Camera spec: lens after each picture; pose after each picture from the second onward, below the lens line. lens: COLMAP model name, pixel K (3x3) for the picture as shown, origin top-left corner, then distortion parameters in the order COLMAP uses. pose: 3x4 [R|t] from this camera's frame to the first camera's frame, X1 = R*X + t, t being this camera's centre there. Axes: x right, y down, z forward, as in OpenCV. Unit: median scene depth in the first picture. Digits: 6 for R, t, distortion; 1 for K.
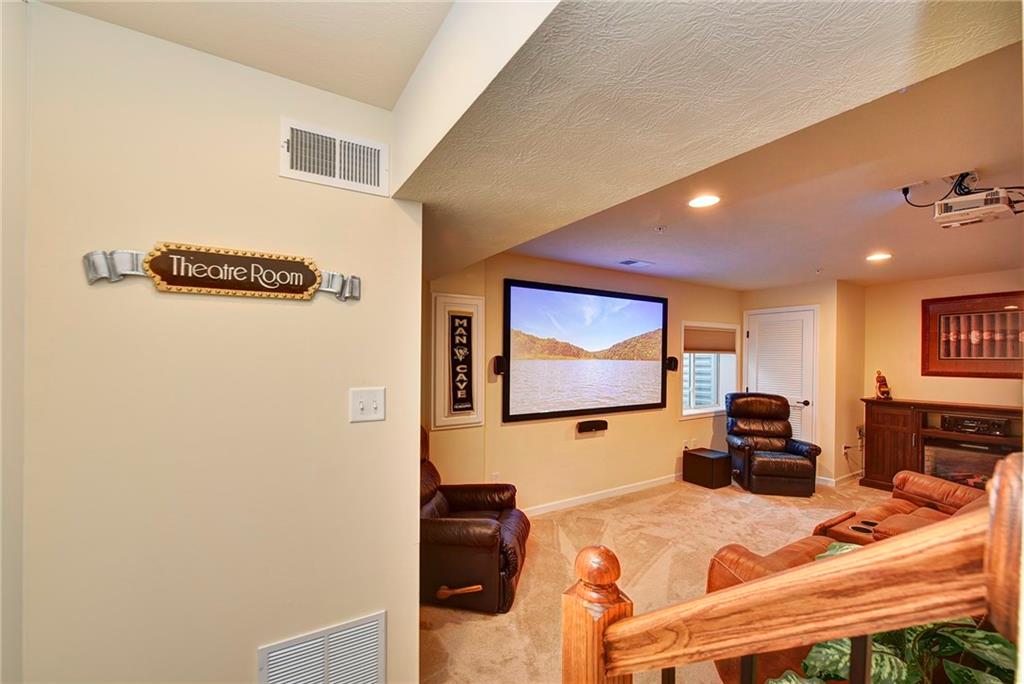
lens RADIAL K [[412.6, 0, 511.1], [0, 412.6, 349.7], [0, 0, 1]] dist [-0.008802, -0.001015]
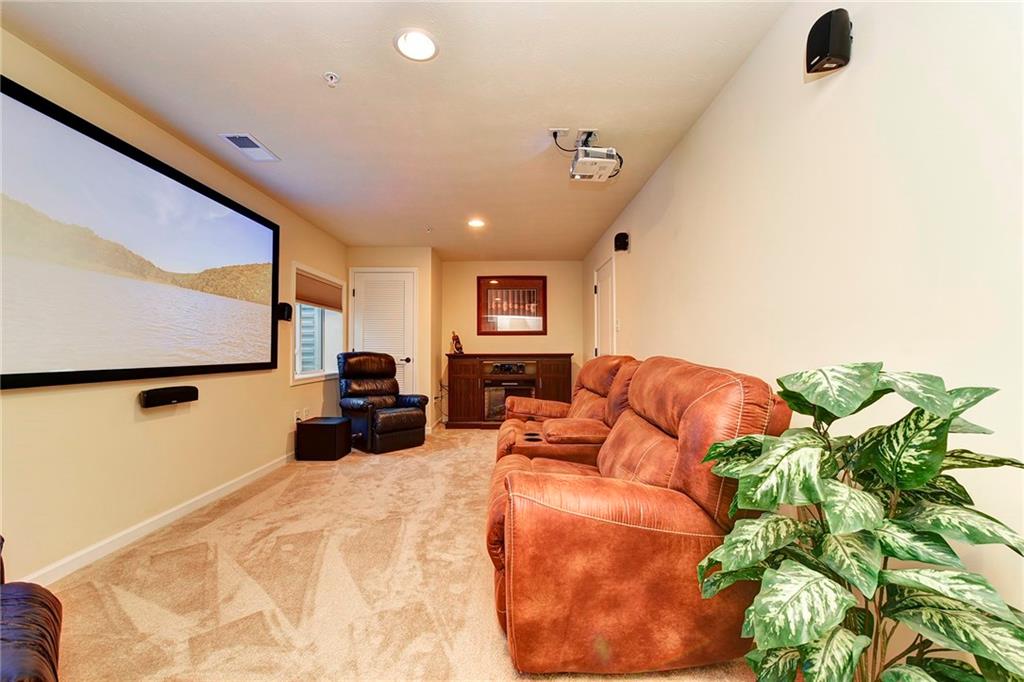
lens RADIAL K [[412.6, 0, 508.1], [0, 412.6, 341.7], [0, 0, 1]] dist [-0.008802, -0.001015]
pose [[0.533582, 0.006433, 0.845724, -0.037376], [-0.002151, 0.999978, -0.006250, 0.095883], [-0.845746, 0.001516, 0.533584, 0.239233]]
